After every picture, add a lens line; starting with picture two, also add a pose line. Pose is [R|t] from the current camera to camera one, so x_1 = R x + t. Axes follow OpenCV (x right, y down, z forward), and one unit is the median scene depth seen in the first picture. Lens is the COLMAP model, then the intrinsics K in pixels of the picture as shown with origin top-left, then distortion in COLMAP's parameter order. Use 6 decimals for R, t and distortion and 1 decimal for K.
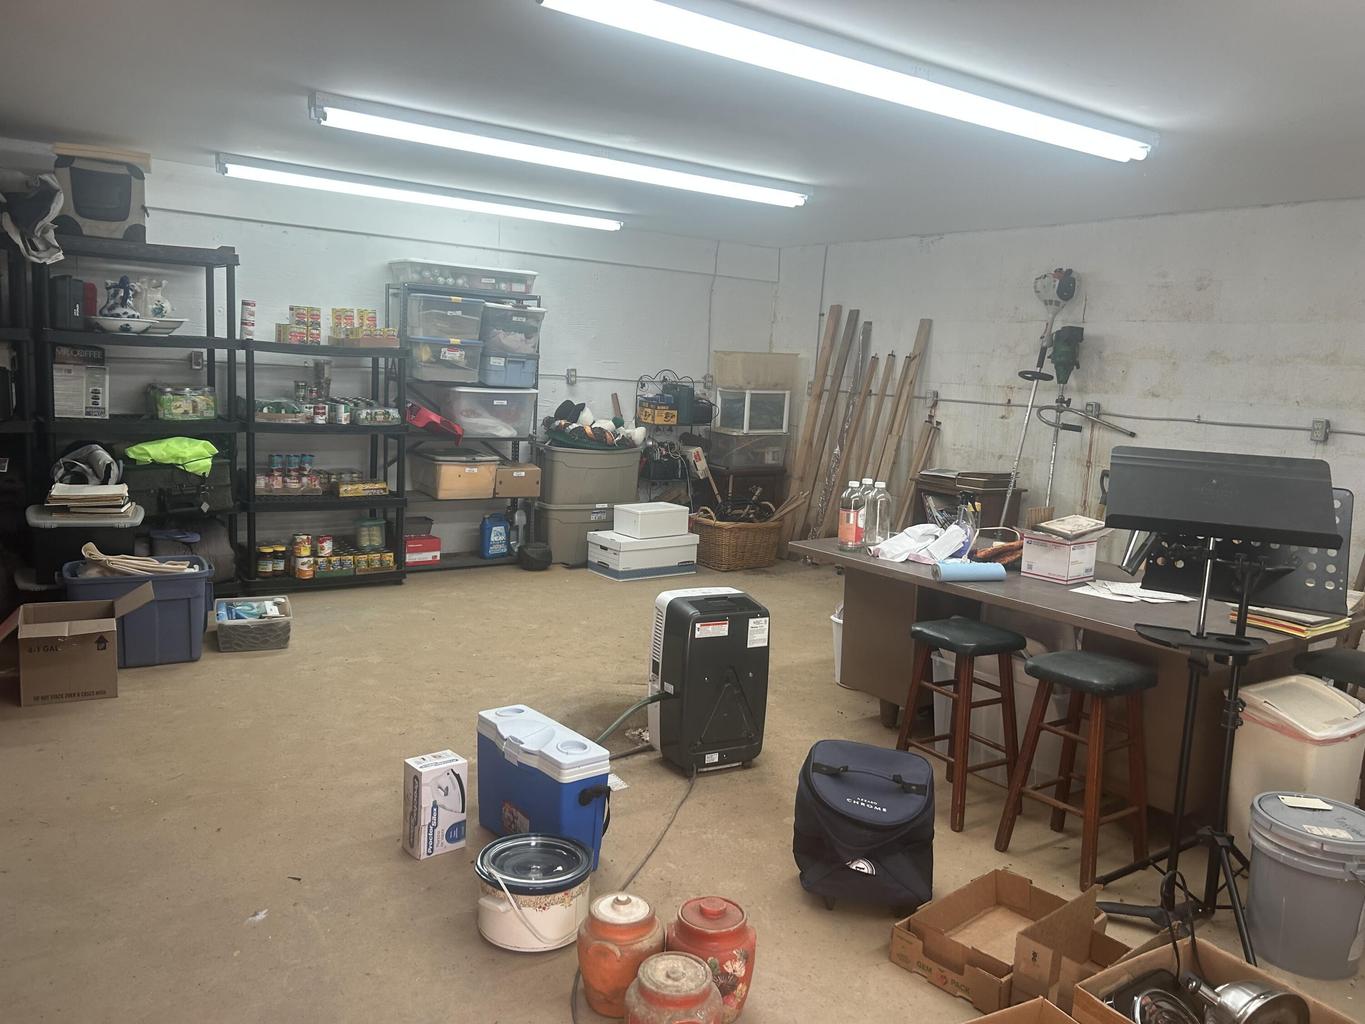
lens RADIAL K [[1020.4, 0, 693.5], [0, 1020.4, 509.2], [0, 0, 1]] dist [0.050828, -0.061366]
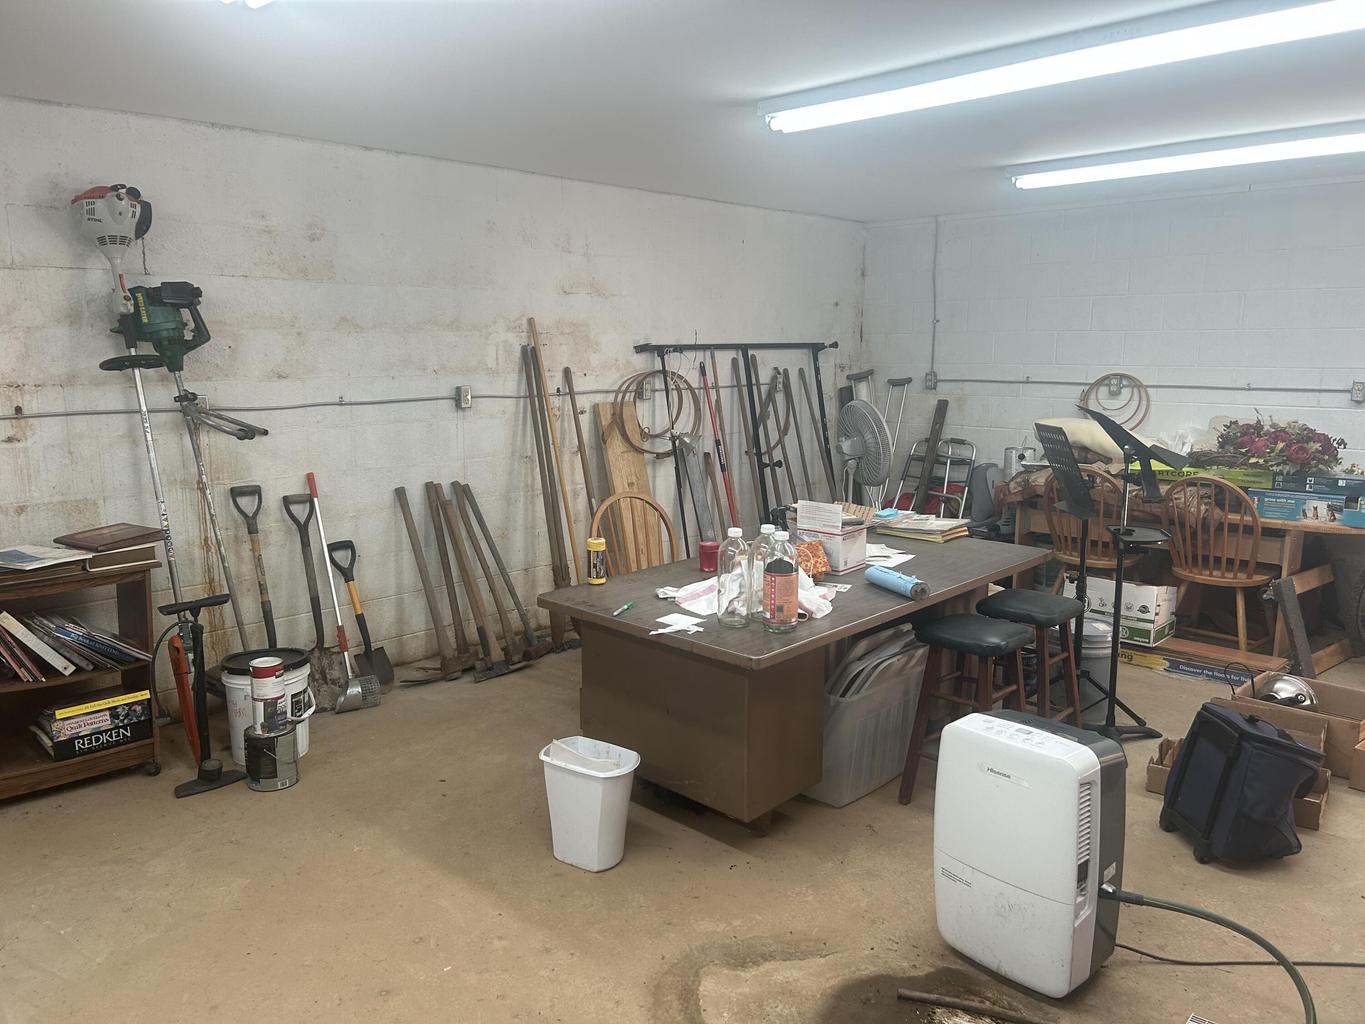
lens RADIAL K [[1020.4, 0, 677.1], [0, 1020.4, 509.2], [0, 0, 1]] dist [0.050828, -0.061366]
pose [[-0.189143, -0.206368, 0.960020, -0.328530], [0.138544, 0.962278, 0.234149, -0.141825], [-0.972127, 0.177292, -0.153417, 0.783944]]
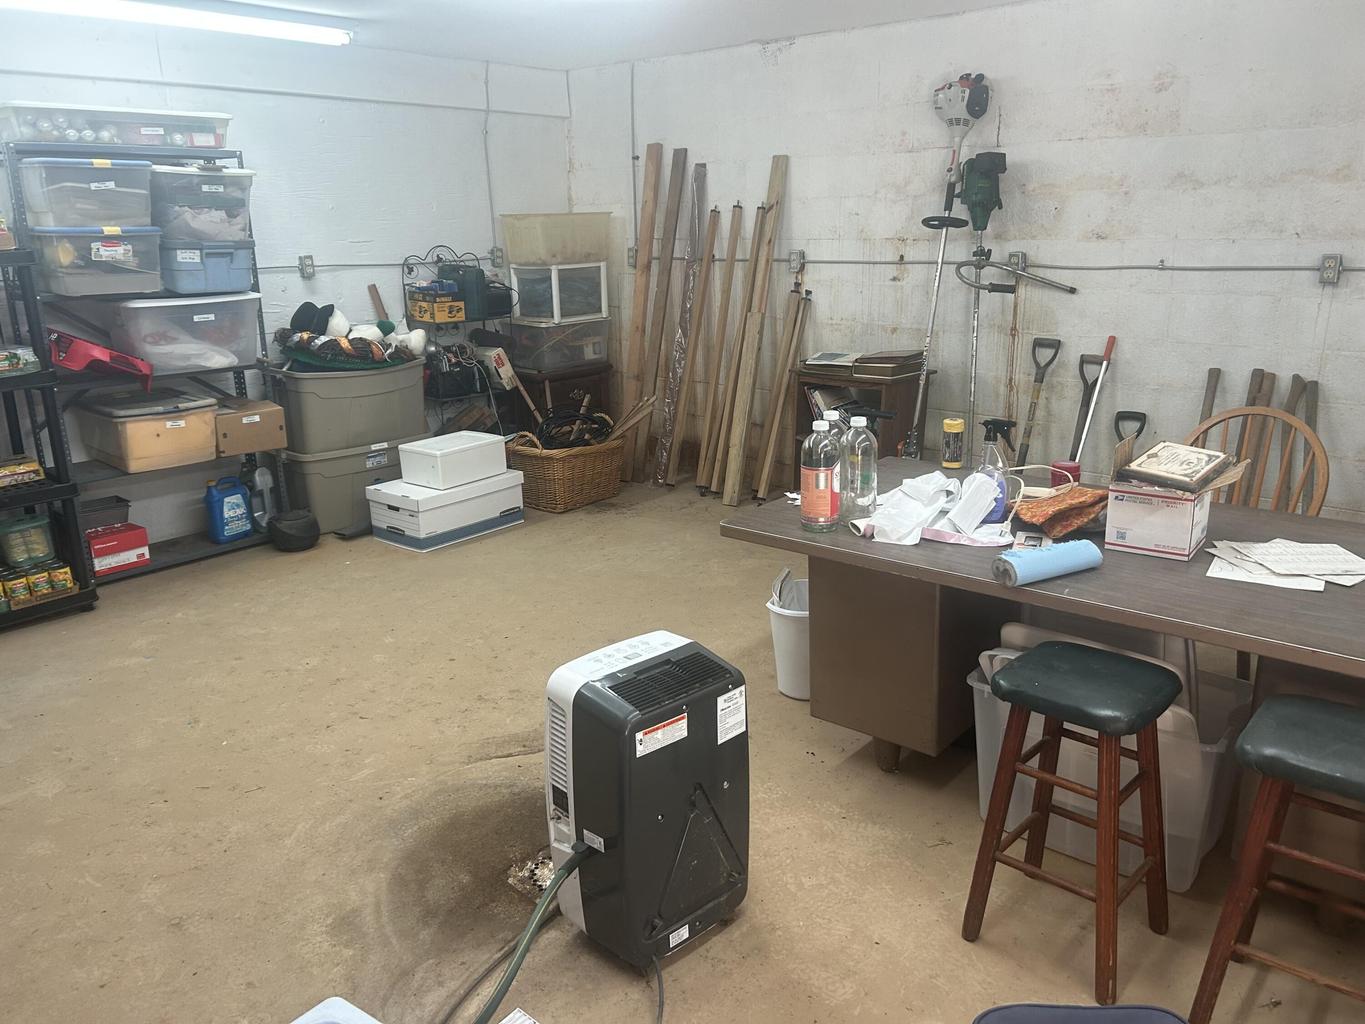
lens RADIAL K [[1020.4, 0, 691.9], [0, 1020.4, 509.2], [0, 0, 1]] dist [0.050828, -0.061366]
pose [[0.968370, -0.131978, 0.211756, -0.040139], [0.101840, 0.983813, 0.147446, -0.050216], [-0.227788, -0.121217, 0.966136, 0.270233]]
